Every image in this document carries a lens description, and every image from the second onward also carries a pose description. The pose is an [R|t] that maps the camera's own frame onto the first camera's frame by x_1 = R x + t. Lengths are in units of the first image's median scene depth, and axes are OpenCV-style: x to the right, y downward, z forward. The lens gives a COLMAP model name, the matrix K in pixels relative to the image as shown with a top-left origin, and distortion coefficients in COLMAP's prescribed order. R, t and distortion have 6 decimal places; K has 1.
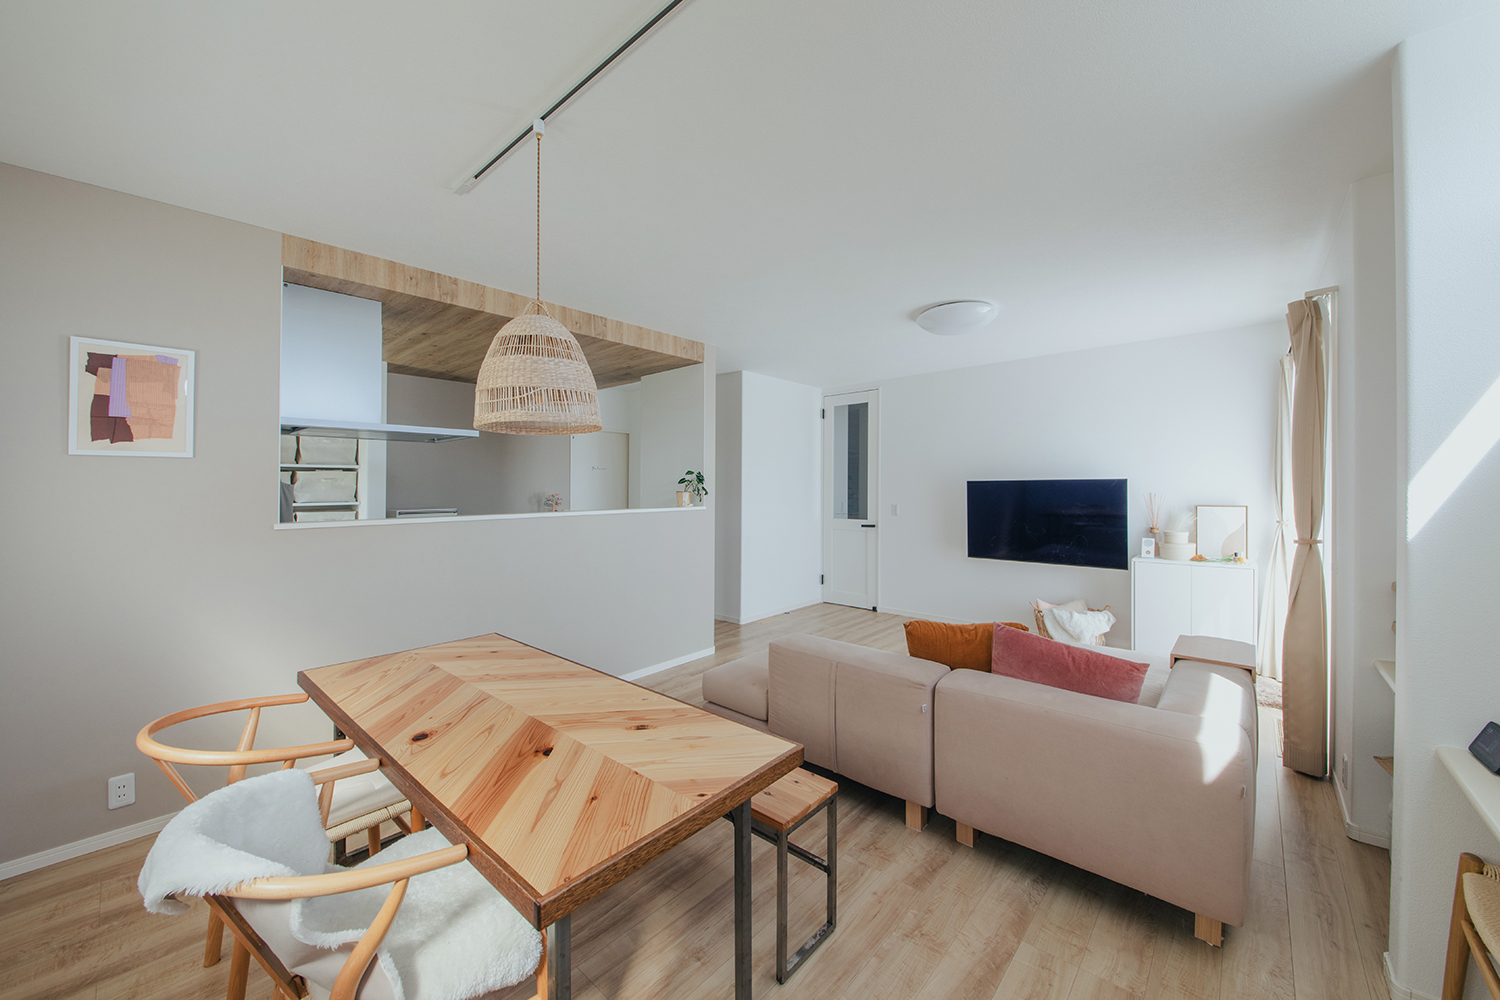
lens RADIAL K [[551.1, 0, 754.2], [0, 551.1, 478.3], [0, 0, 1]] dist [0.009636, -0.006678]
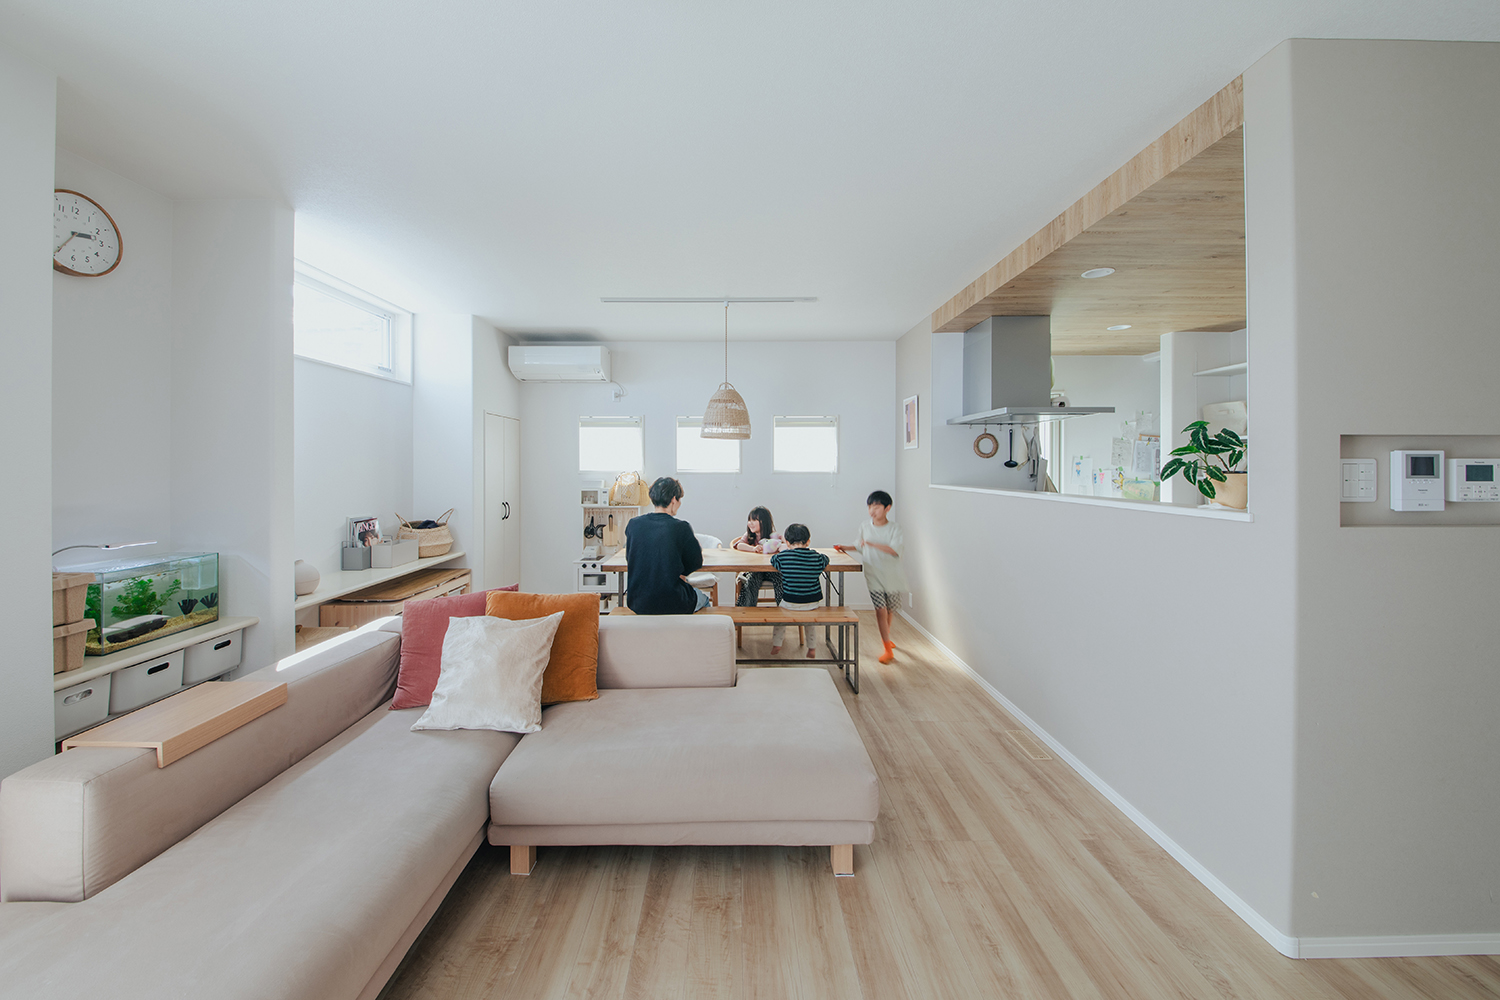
lens RADIAL K [[551.1, 0, 746.5], [0, 551.1, 459.3], [0, 0, 1]] dist [0.009636, -0.006678]
pose [[-0.732207, -0.001613, -0.681080, 0.430781], [0.017140, 0.999637, -0.020794, 0.018943], [0.680866, -0.026899, -0.731914, 1.097940]]
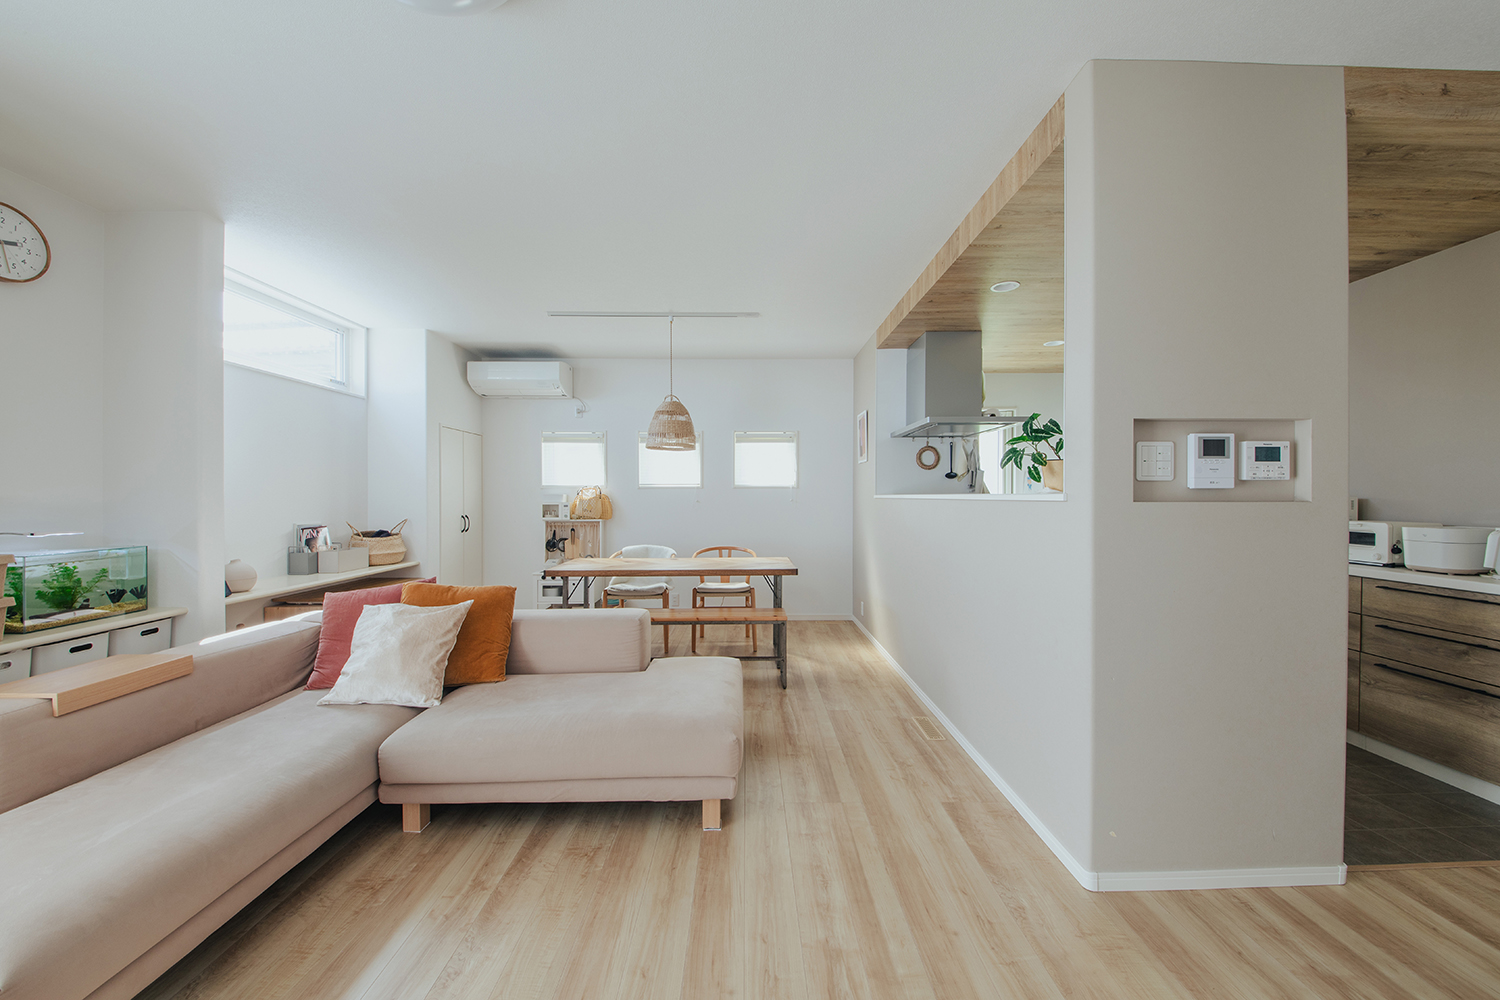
lens RADIAL K [[551.1, 0, 764.4], [0, 551.1, 497.7], [0, 0, 1]] dist [0.009636, -0.006678]
pose [[-0.723530, 0.009928, -0.690222, 0.370965], [0.019073, 0.999802, -0.005613, 0.056160], [0.690030, -0.017226, -0.723576, 1.201125]]
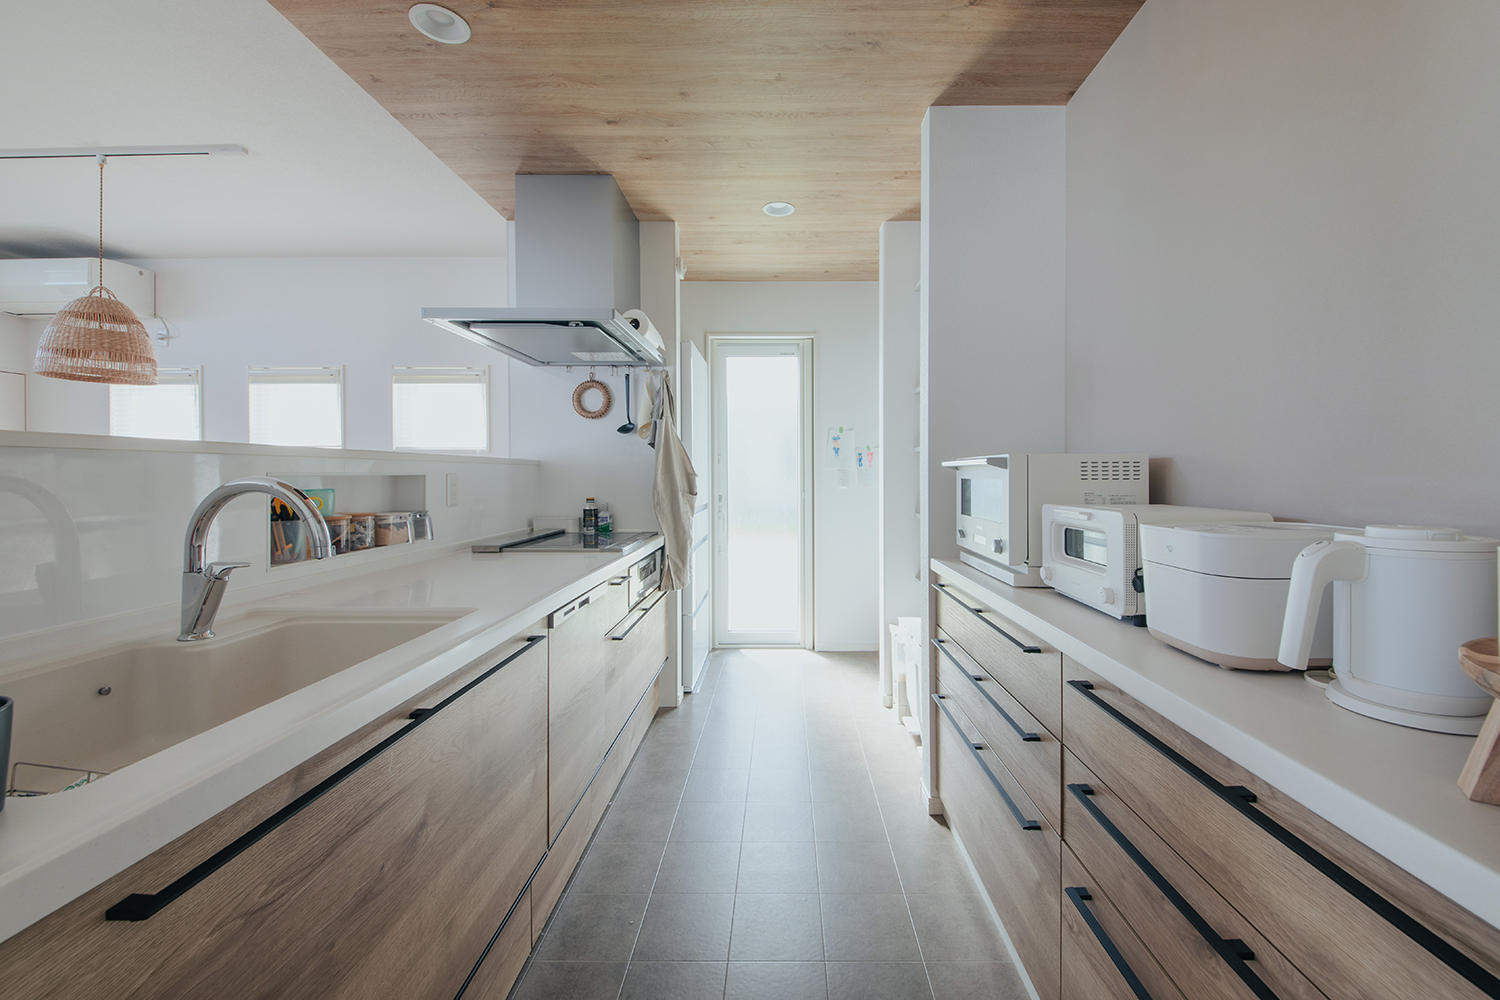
lens RADIAL K [[591.6, 0, 766.9], [0, 591.6, 495.1], [0, 0, 1]] dist [0.000921, 0.000142]
pose [[-0.743499, 0.030229, -0.668053, -0.261087], [0.013382, 0.999450, 0.030331, 0.075572], [0.668603, 0.013611, -0.743495, 1.320696]]
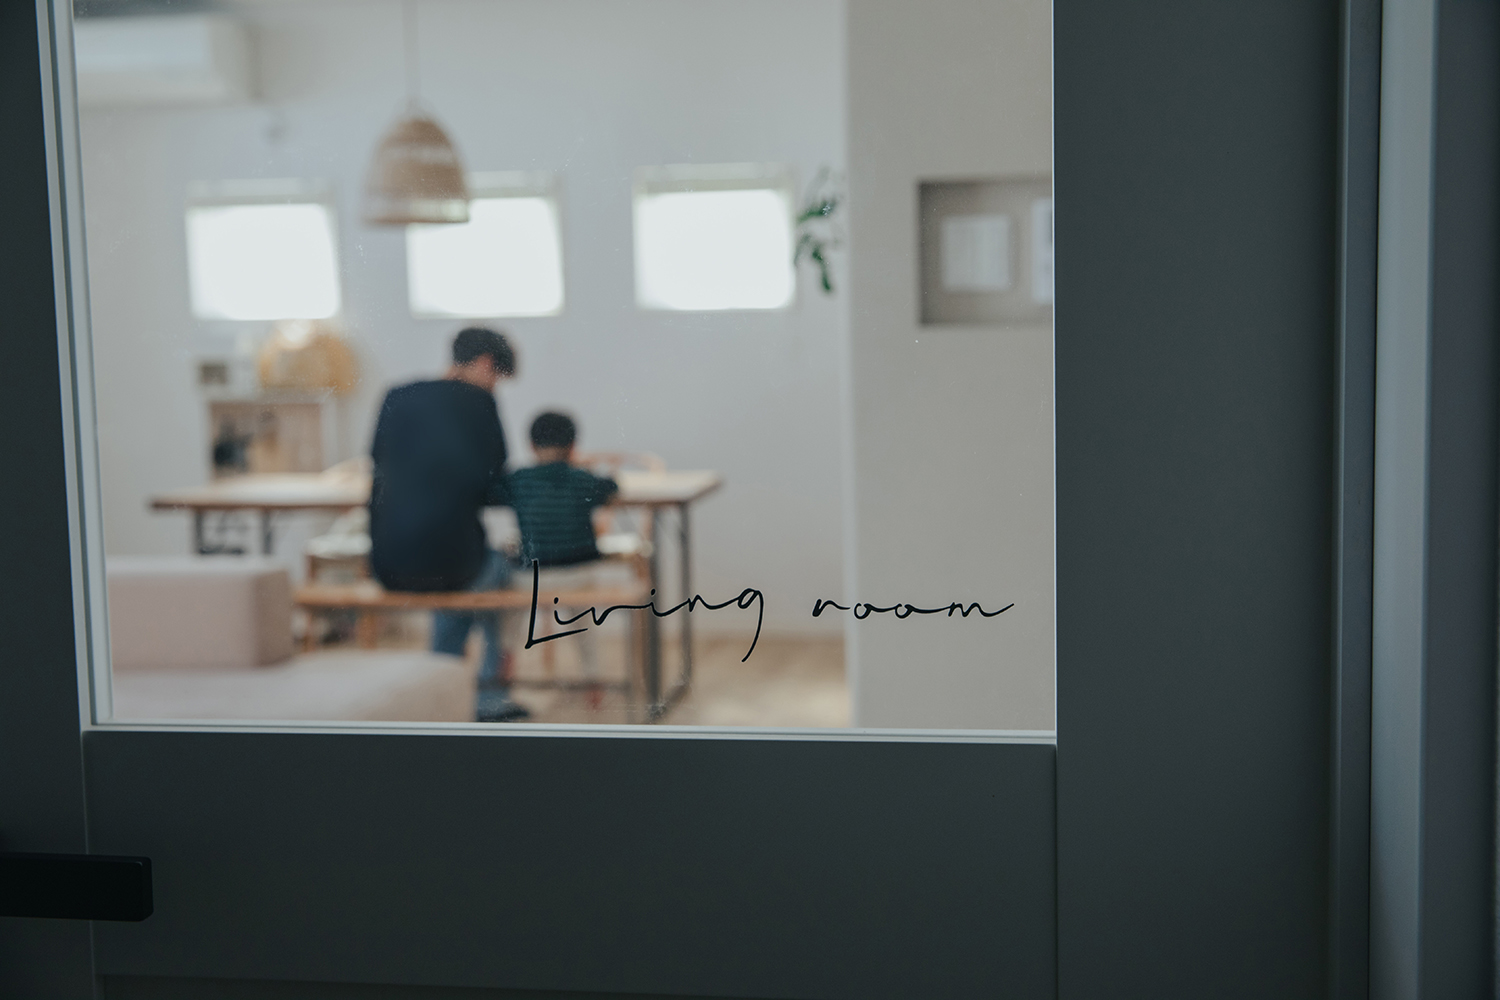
lens RADIAL K [[1821.9, 0, 759.1], [0, 1821.9, 499.6], [0, 0, 1]] dist [0.017954, 0.000000]
pose [[-0.845403, 0.073142, -0.529098, 0.355570], [0.037475, 0.996261, 0.077844, 0.071840], [0.532813, 0.045981, -0.844983, 1.710009]]
